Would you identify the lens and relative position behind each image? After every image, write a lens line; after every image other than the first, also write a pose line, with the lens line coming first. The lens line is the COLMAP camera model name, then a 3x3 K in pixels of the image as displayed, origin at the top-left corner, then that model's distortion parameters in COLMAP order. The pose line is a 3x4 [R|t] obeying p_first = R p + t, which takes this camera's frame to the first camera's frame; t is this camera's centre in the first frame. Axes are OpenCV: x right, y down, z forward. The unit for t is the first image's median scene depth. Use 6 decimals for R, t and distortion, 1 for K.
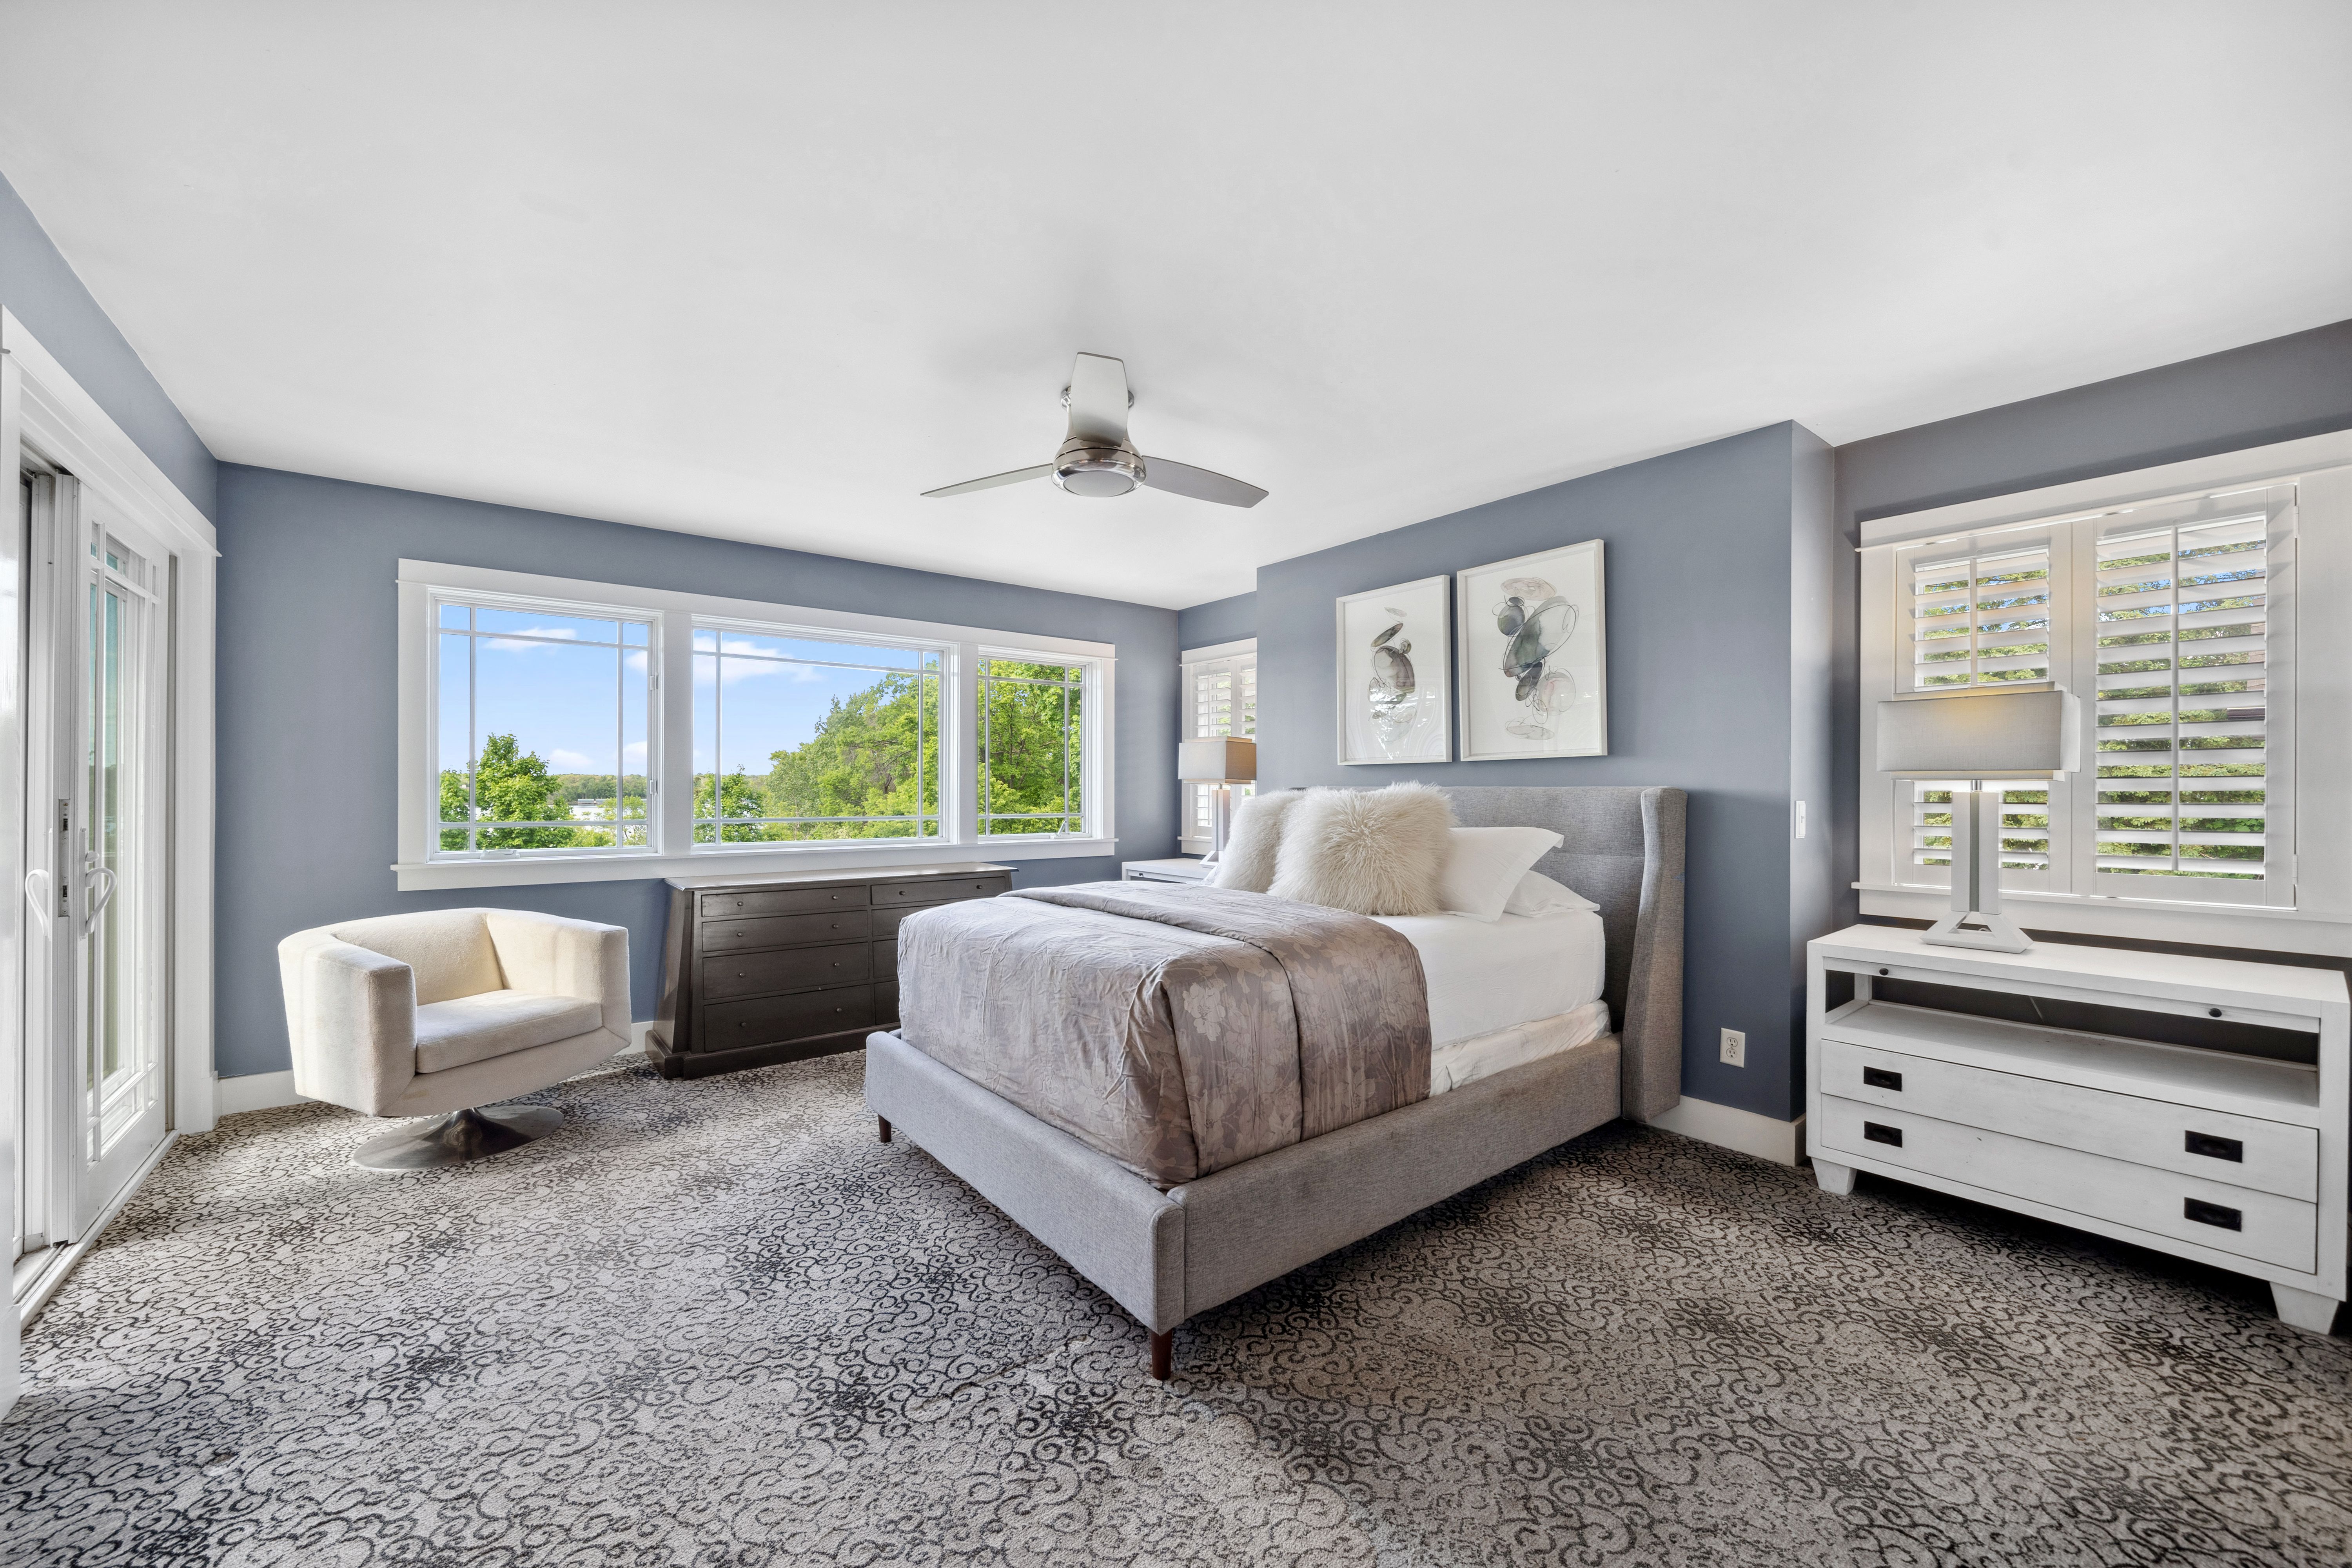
lens RADIAL K [[907.8, 0, 1166.3], [0, 907.8, 789.4], [0, 0, 1]] dist [-0.000918, -0.000145]
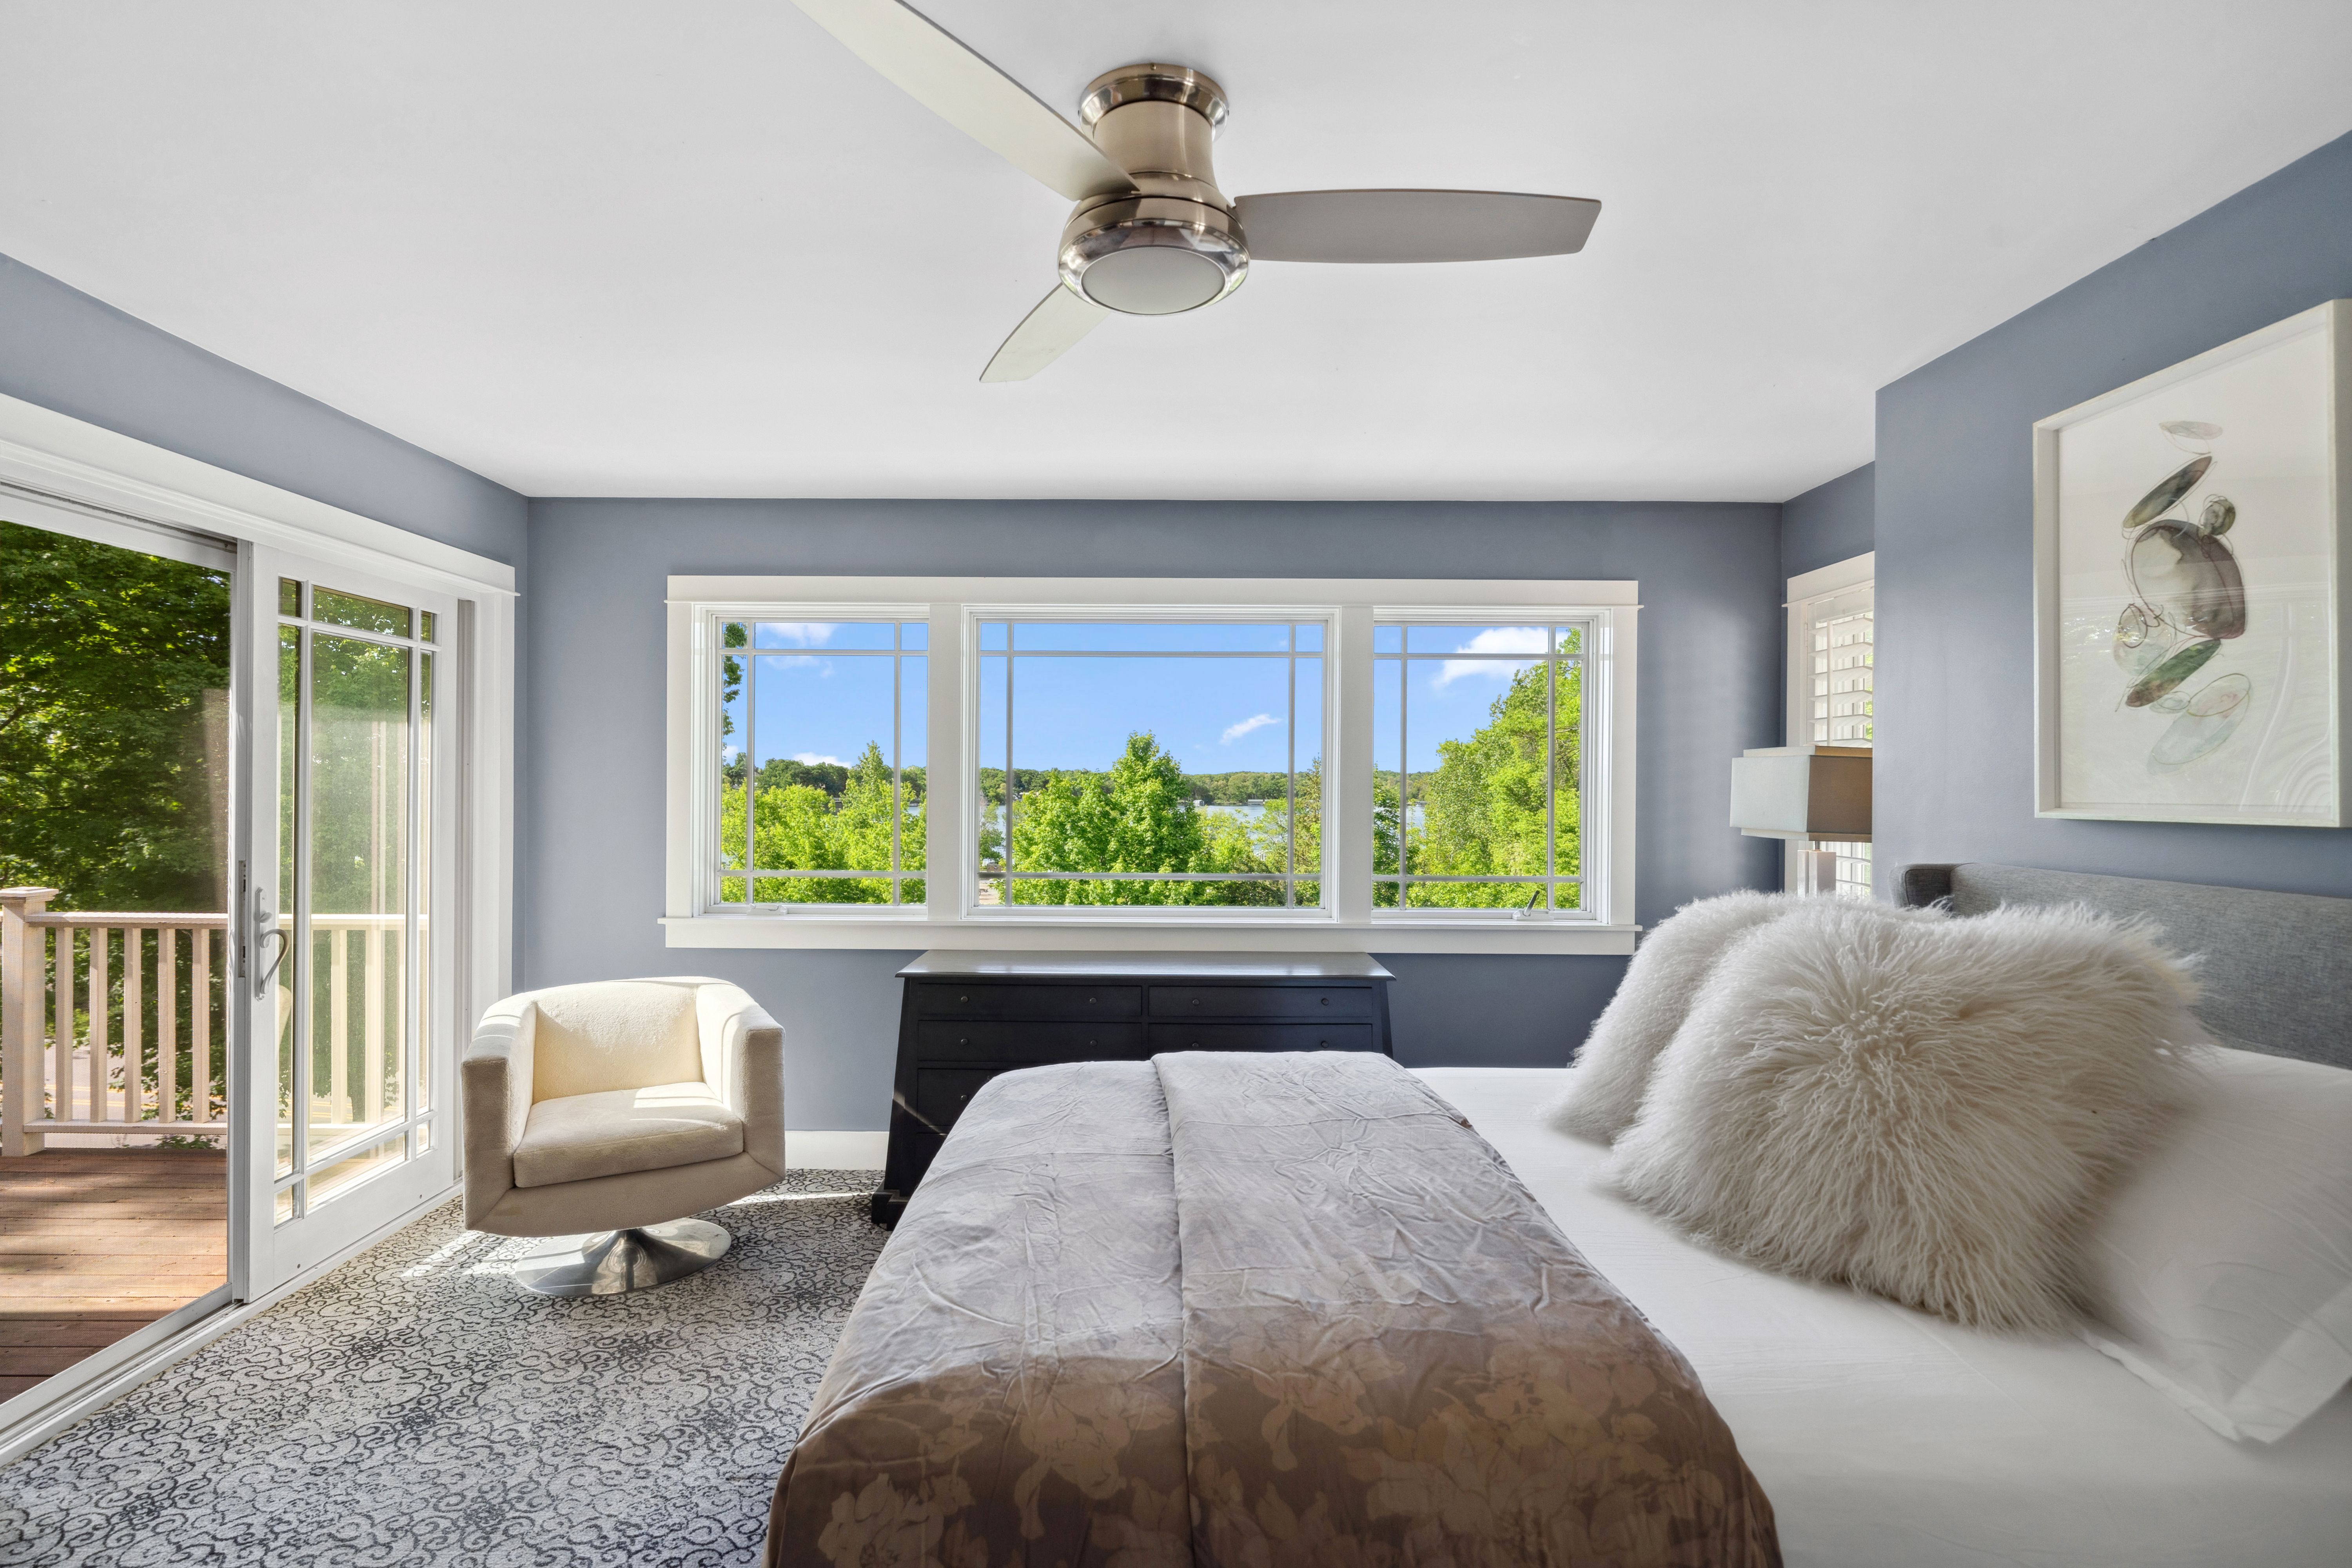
lens RADIAL K [[1171.1, 0, 1176.0], [0, 1171.1, 784.0], [0, 0, 1]] dist [0.000615, 0.000967]
pose [[0.786300, 0.003047, -0.617837, 0.290205], [-0.004074, 0.999992, -0.000253, -0.055957], [0.617831, 0.002715, 0.786306, 0.446049]]
